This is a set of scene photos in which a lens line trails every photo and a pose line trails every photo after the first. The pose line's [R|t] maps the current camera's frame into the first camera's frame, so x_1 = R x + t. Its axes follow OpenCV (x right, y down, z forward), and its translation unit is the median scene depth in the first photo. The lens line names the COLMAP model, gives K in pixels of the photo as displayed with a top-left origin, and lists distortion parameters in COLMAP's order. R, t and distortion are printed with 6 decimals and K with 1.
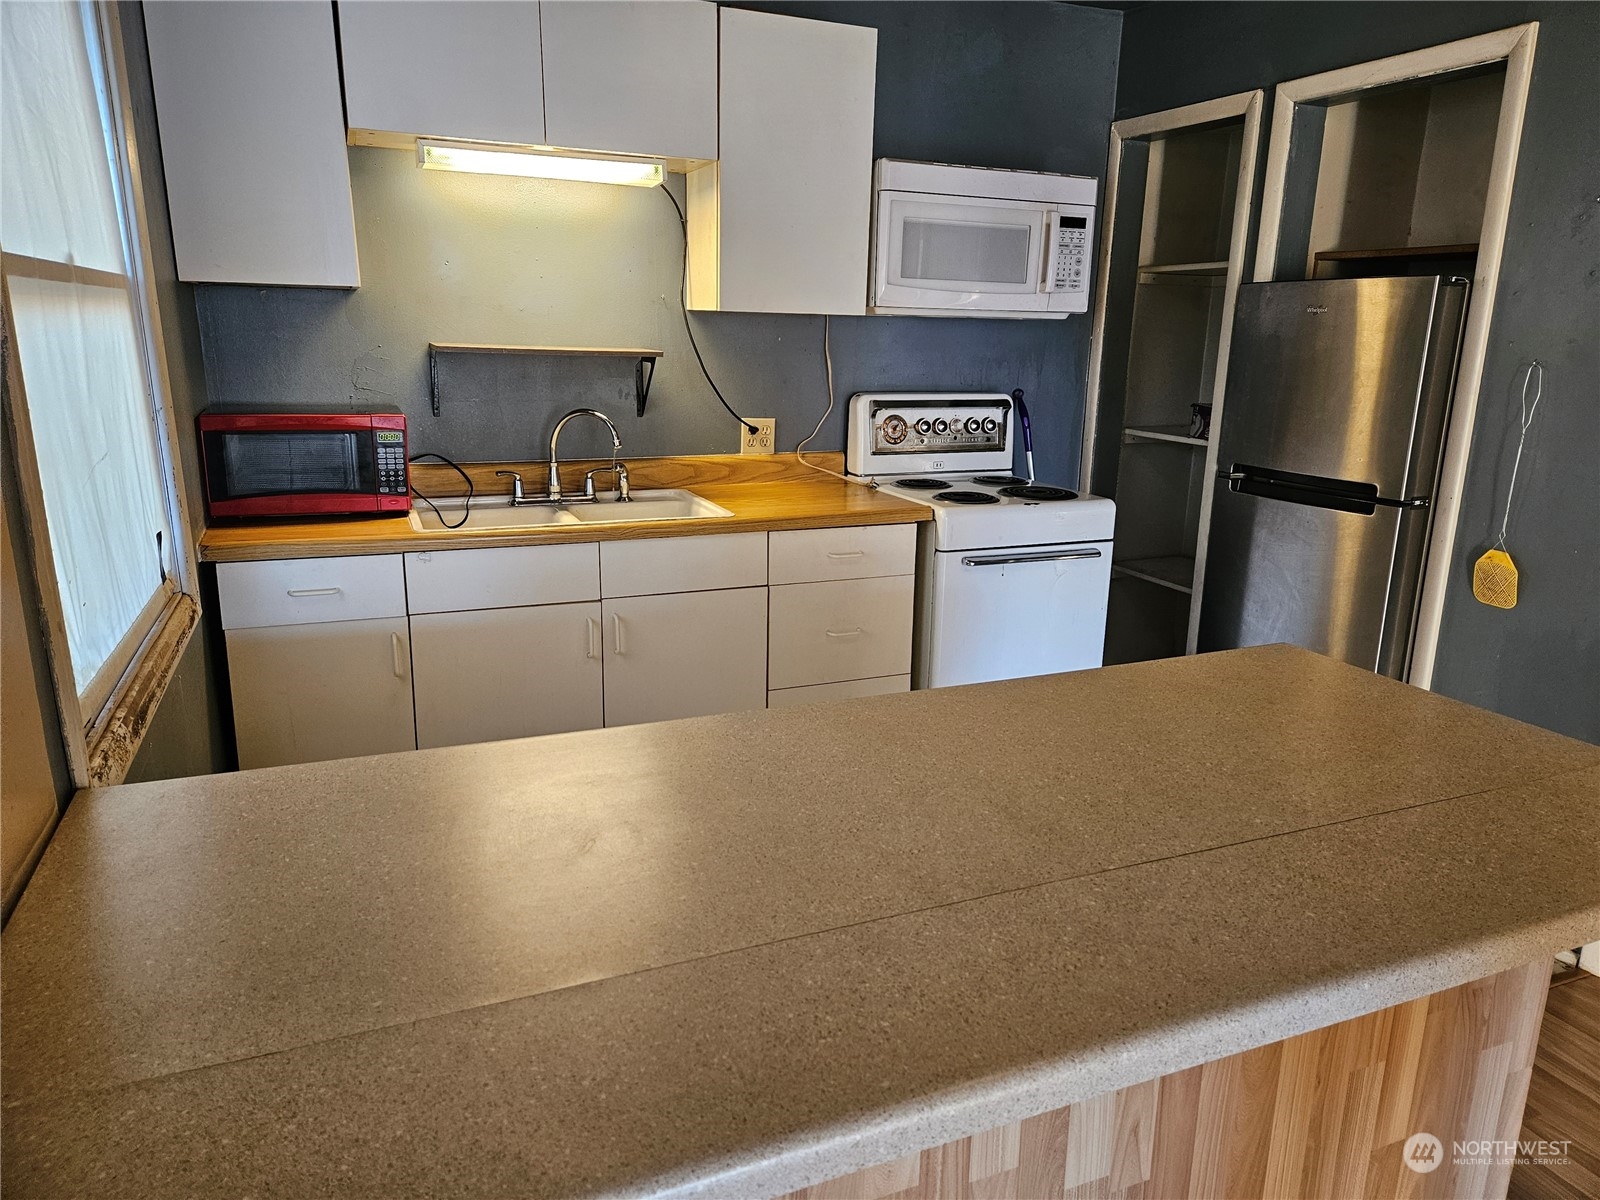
lens RADIAL K [[1063.9, 0, 813.7], [0, 1063.9, 597.3], [0, 0, 1]] dist [0.070350, -0.058377]
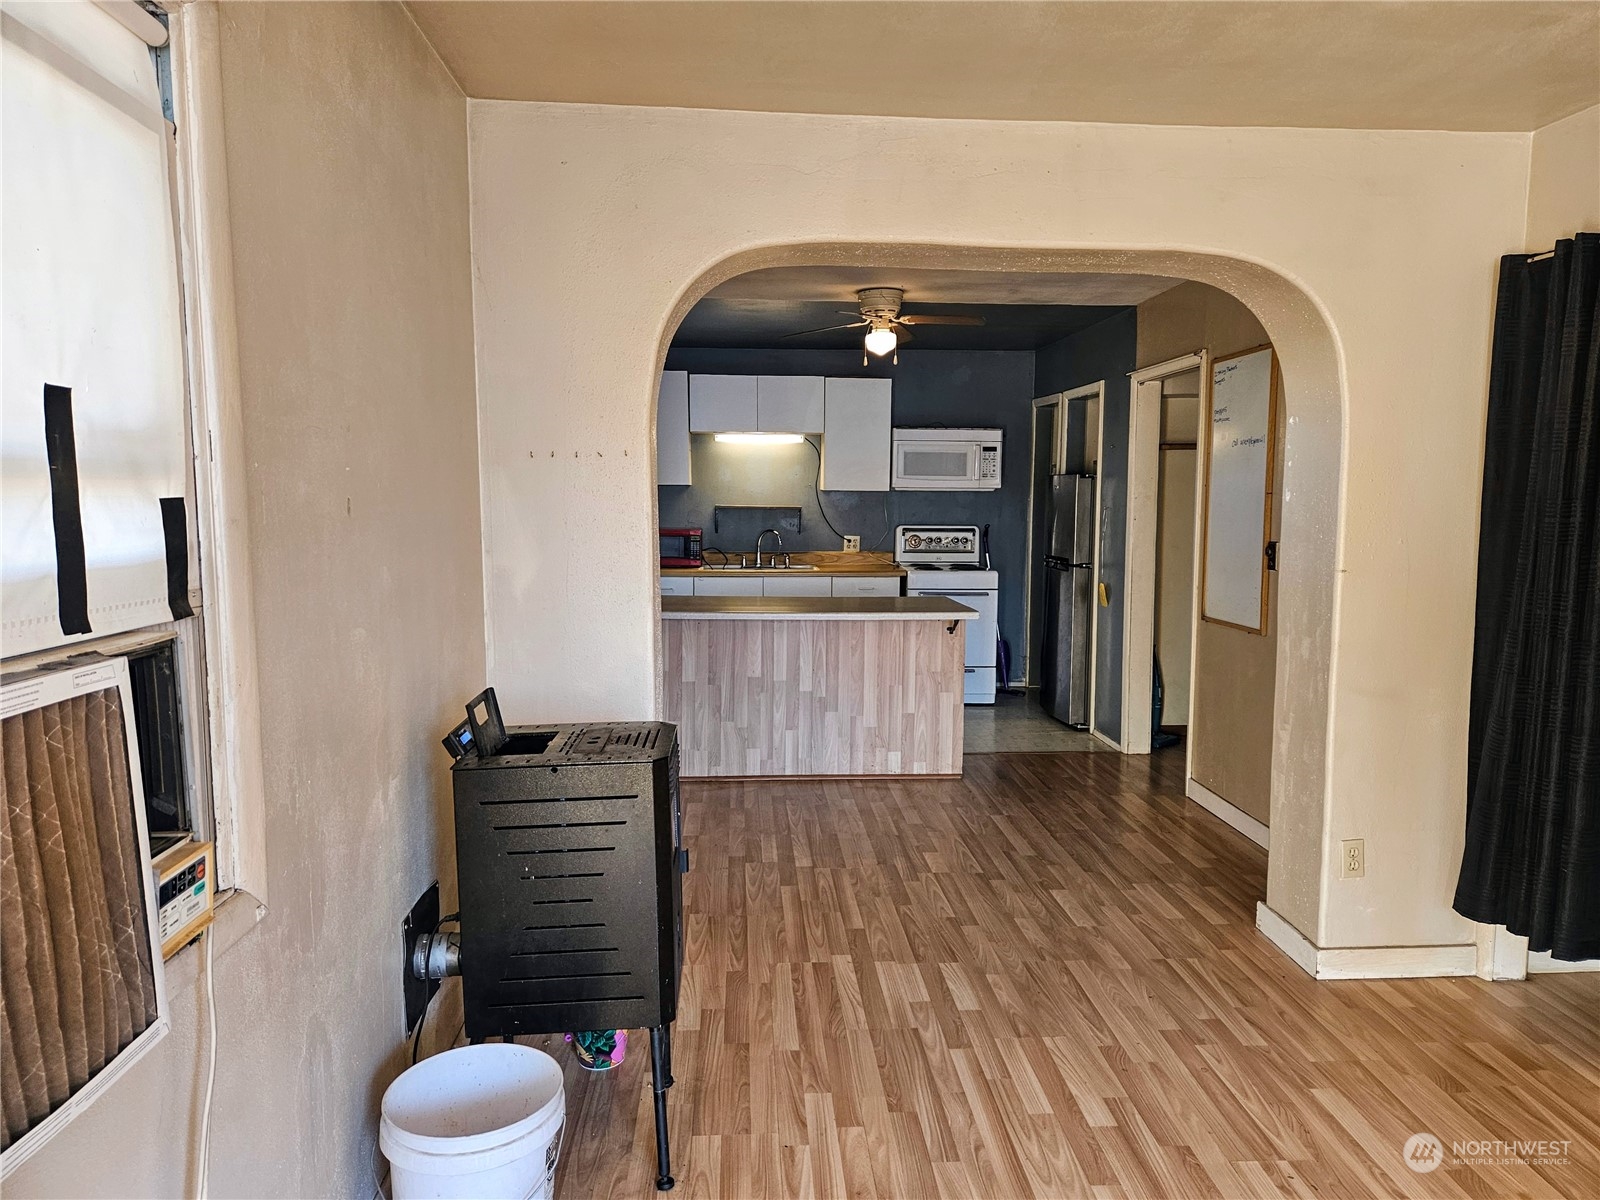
lens RADIAL K [[1063.9, 0, 808.8], [0, 1063.9, 606.1], [0, 0, 1]] dist [0.070350, -0.058377]
pose [[0.943210, 0.021395, -0.331506, 0.653927], [-0.068782, 0.988876, -0.131881, 0.301177], [0.324997, 0.147193, 0.934190, -1.182690]]
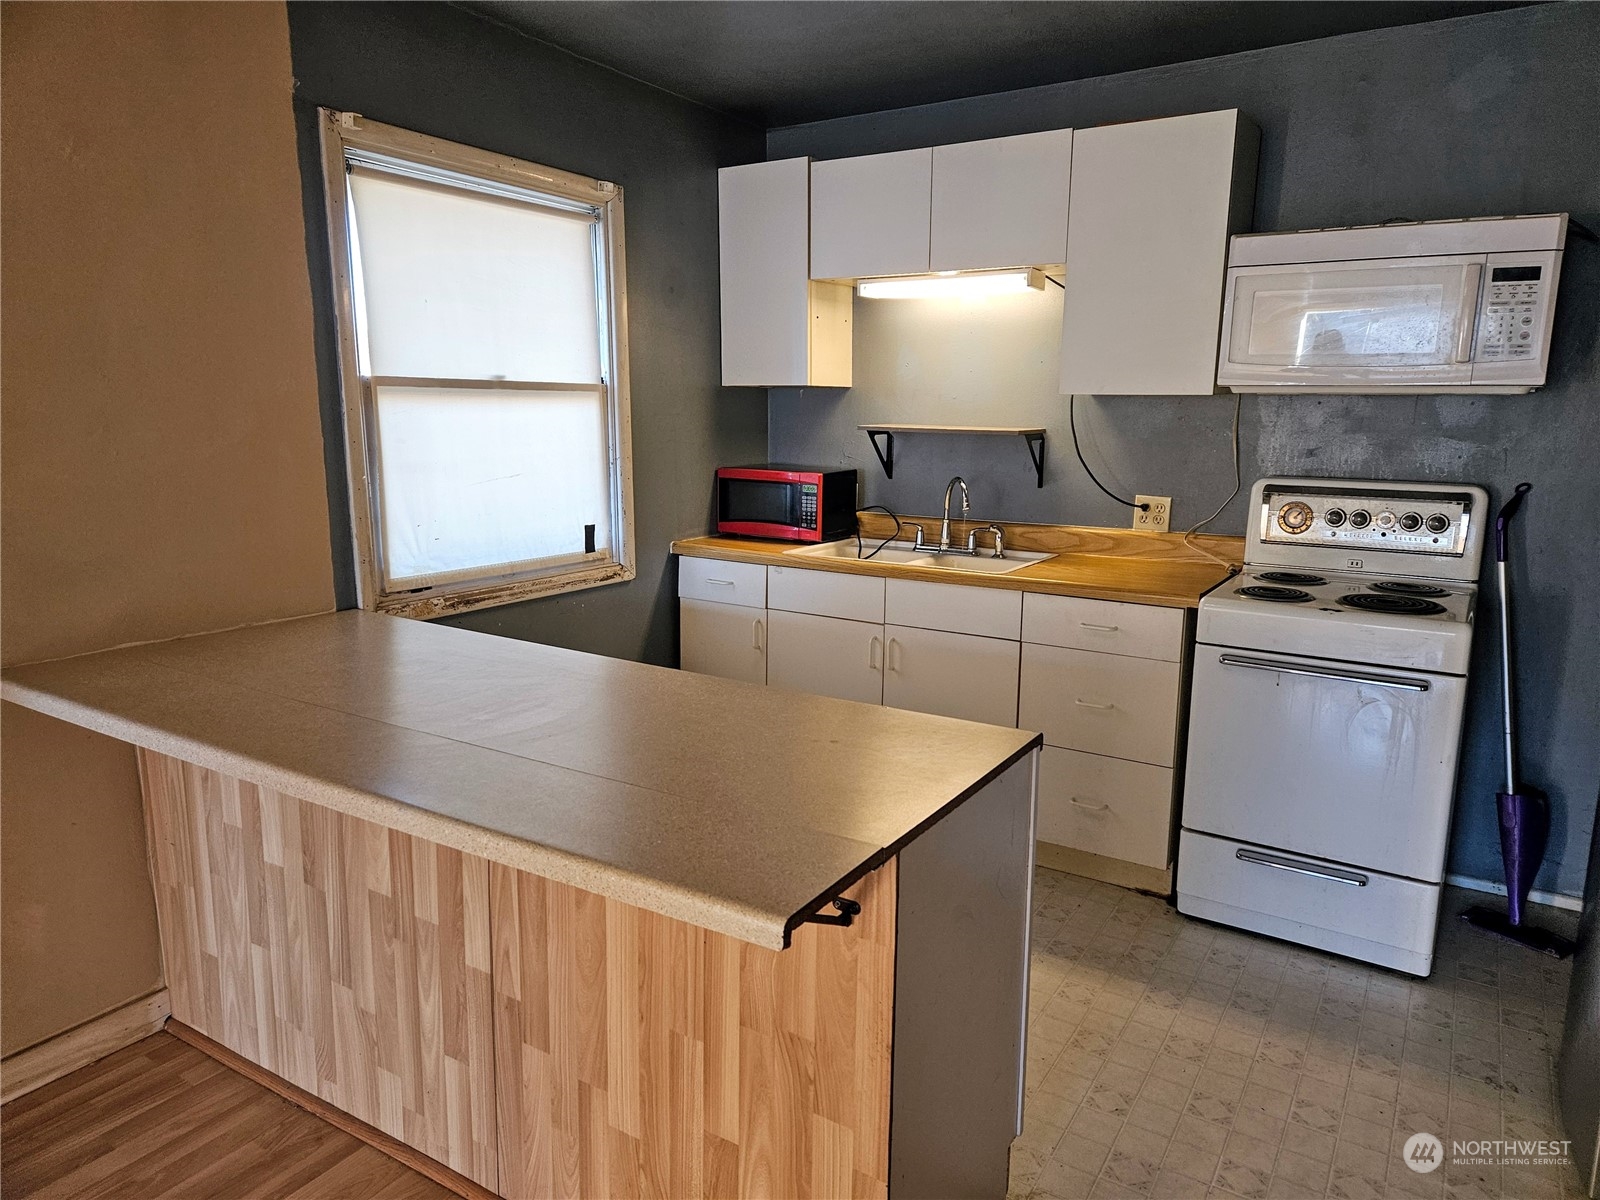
lens RADIAL K [[1063.9, 0, 811.3], [0, 1063.9, 604.4], [0, 0, 1]] dist [0.070350, -0.058377]
pose [[0.572564, 0.140082, -0.807804, 0.647668], [-0.199499, 0.979485, 0.028451, -0.033251], [0.795217, 0.144866, 0.588764, 0.165391]]
